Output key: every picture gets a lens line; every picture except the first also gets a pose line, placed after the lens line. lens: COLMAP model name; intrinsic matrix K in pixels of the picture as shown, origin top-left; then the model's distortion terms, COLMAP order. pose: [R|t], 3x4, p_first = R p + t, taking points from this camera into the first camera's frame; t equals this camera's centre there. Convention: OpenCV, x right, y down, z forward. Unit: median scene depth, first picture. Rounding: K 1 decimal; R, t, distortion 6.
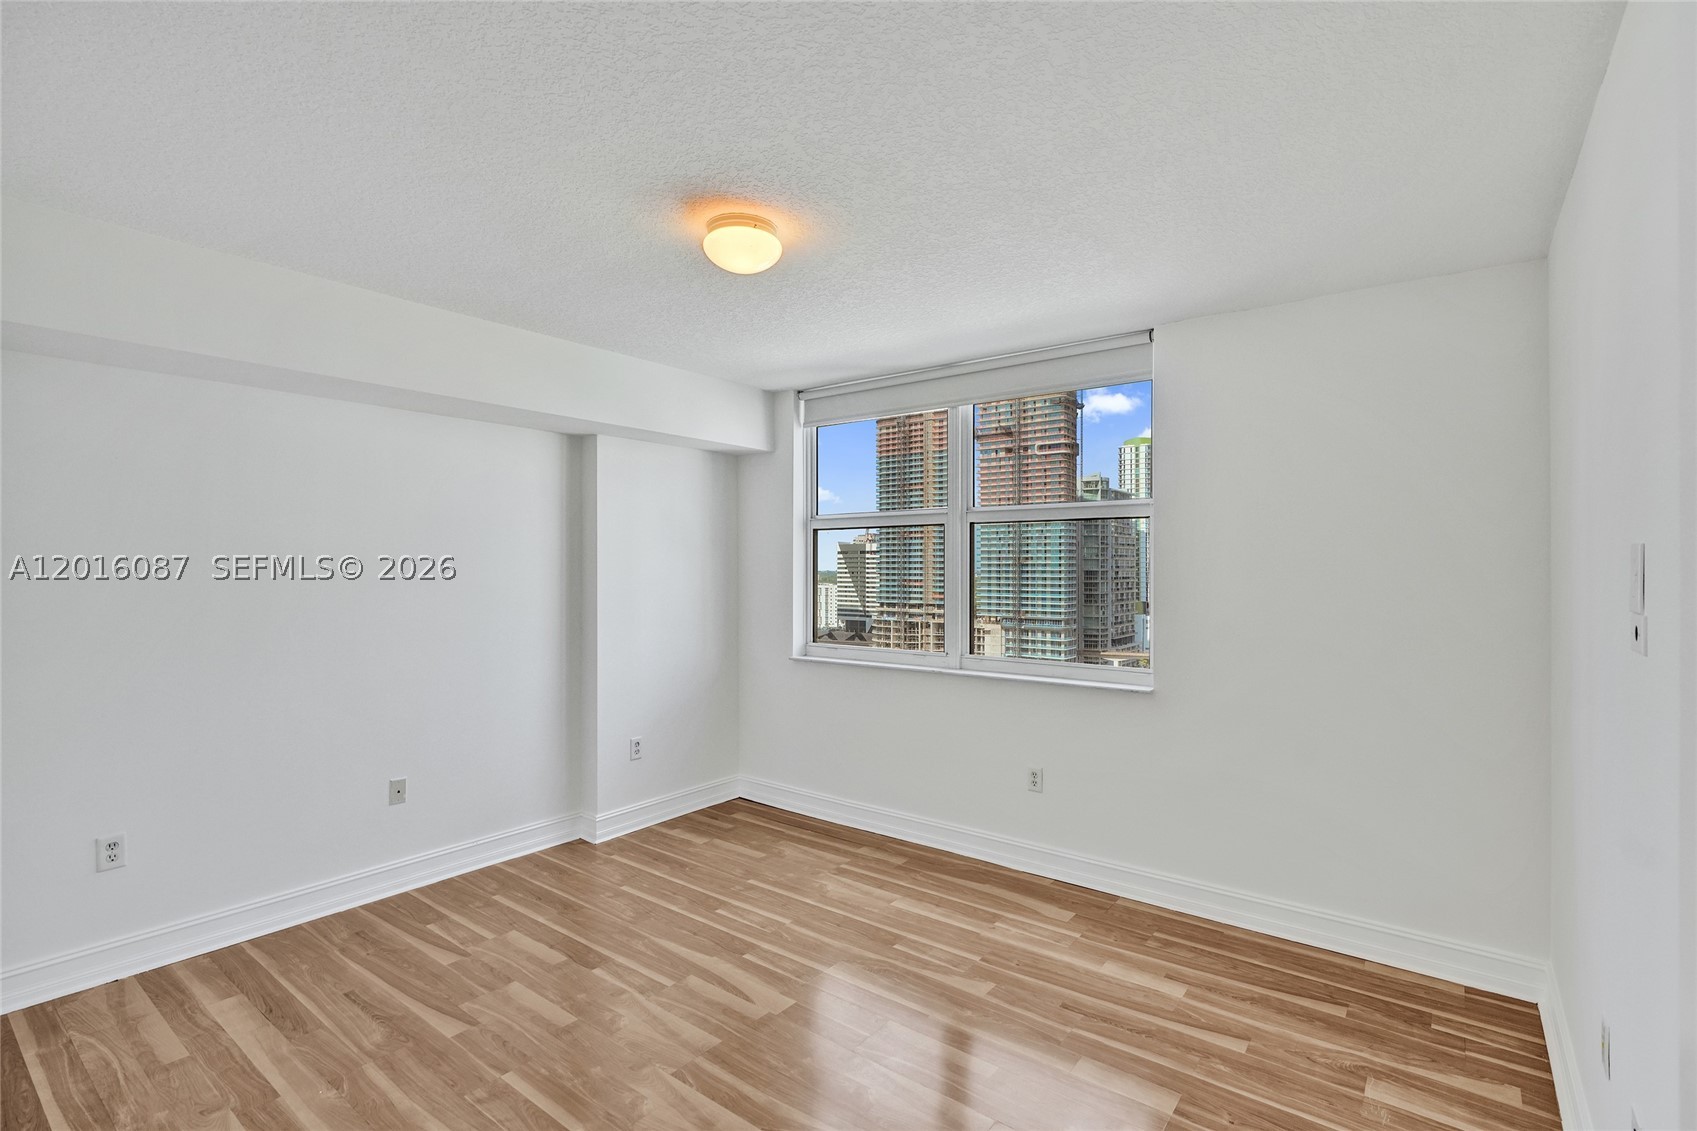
lens RADIAL K [[776.4, 0, 849.1], [0, 776.4, 559.4], [0, 0, 1]] dist [-0.008609, 0.000080]
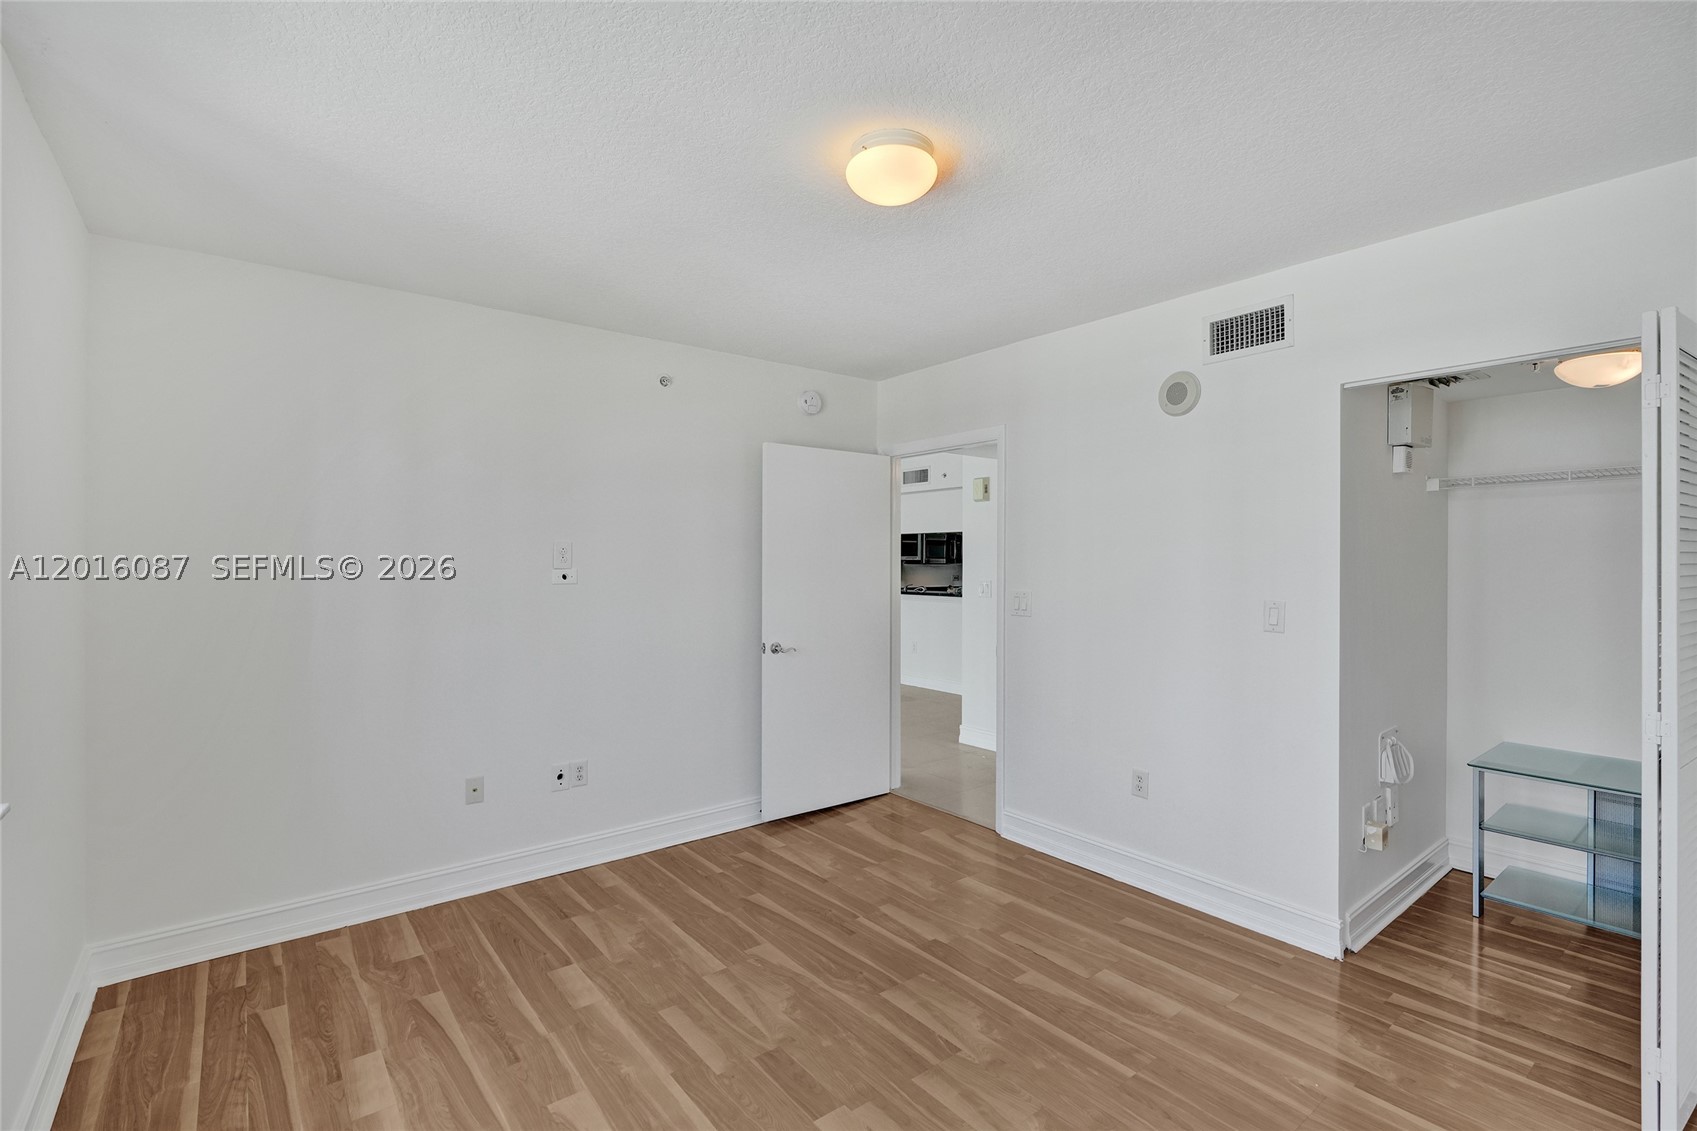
lens RADIAL K [[777.1, 0, 857.5], [0, 777.1, 549.0], [0, 0, 1]] dist [-0.007681, 0.000185]
pose [[-0.974003, 0.002035, 0.226525, -0.142935], [-0.003767, 0.999676, -0.025176, 0.016566], [-0.226503, -0.025375, -0.973680, 0.882760]]
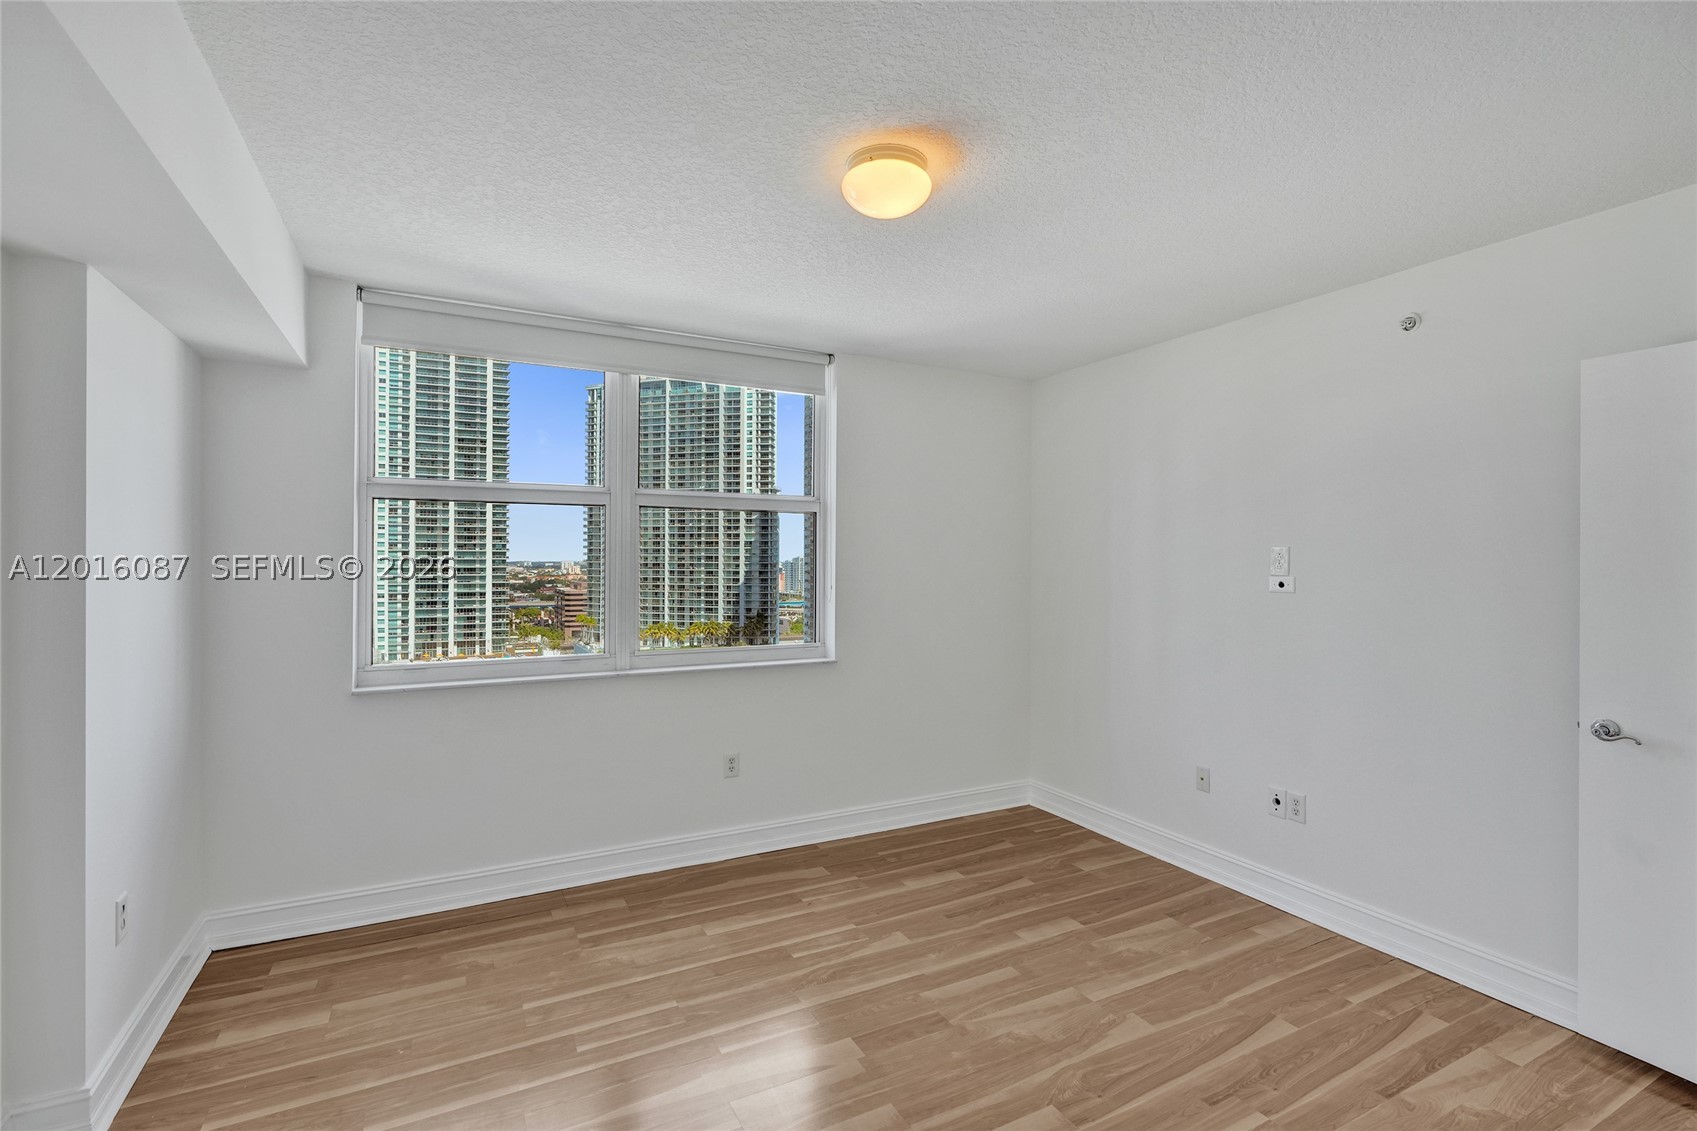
lens RADIAL K [[776.4, 0, 849.1], [0, 776.4, 559.4], [0, 0, 1]] dist [-0.008609, 0.000080]
pose [[0.415633, 0.002418, 0.909529, -0.450218], [-0.012687, 0.999915, 0.003140, 0.007003], [-0.909444, -0.012844, 0.415629, 0.322383]]
